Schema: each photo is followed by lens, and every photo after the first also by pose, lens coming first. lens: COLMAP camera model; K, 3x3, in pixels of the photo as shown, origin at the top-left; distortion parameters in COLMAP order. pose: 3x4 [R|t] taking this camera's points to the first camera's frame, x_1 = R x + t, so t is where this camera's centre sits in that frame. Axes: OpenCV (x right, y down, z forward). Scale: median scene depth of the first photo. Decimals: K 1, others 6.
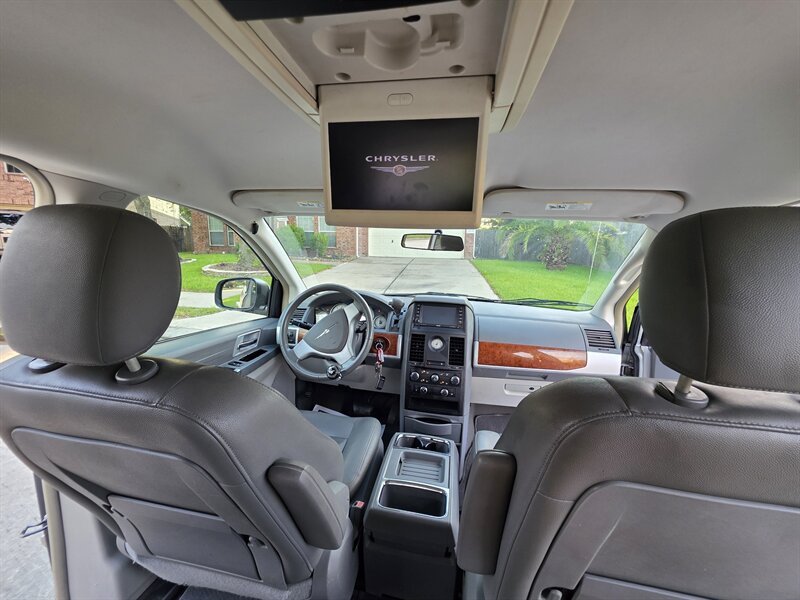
lens RADIAL K [[322.2, 0, 399.7], [0, 322.2, 304.4], [0, 0, 1]] dist [0.002823, 0.000214]
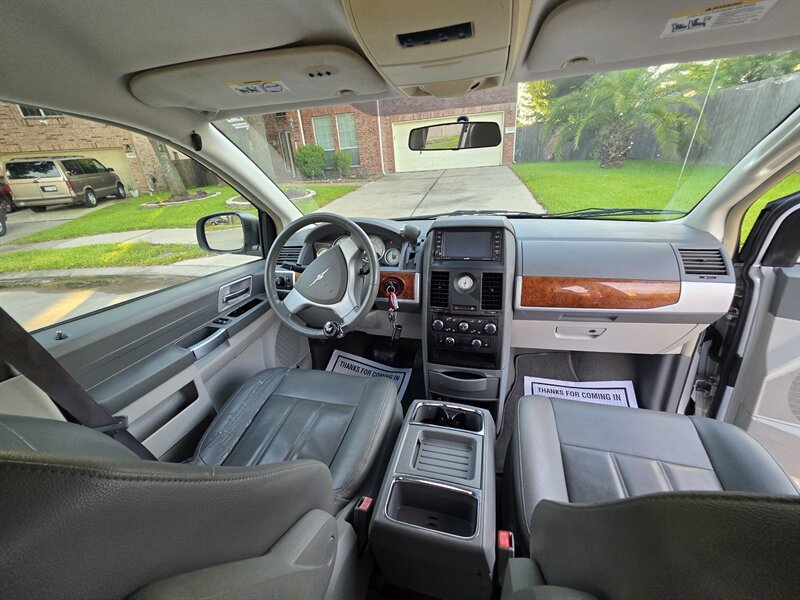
lens RADIAL K [[322.2, 0, 399.7], [0, 322.2, 304.4], [0, 0, 1]] dist [0.002823, 0.000214]
pose [[0.991903, -0.049722, -0.116857, 0.047664], [0.076473, 0.968487, 0.237035, -0.019953], [0.101389, -0.244052, 0.964447, 0.235965]]
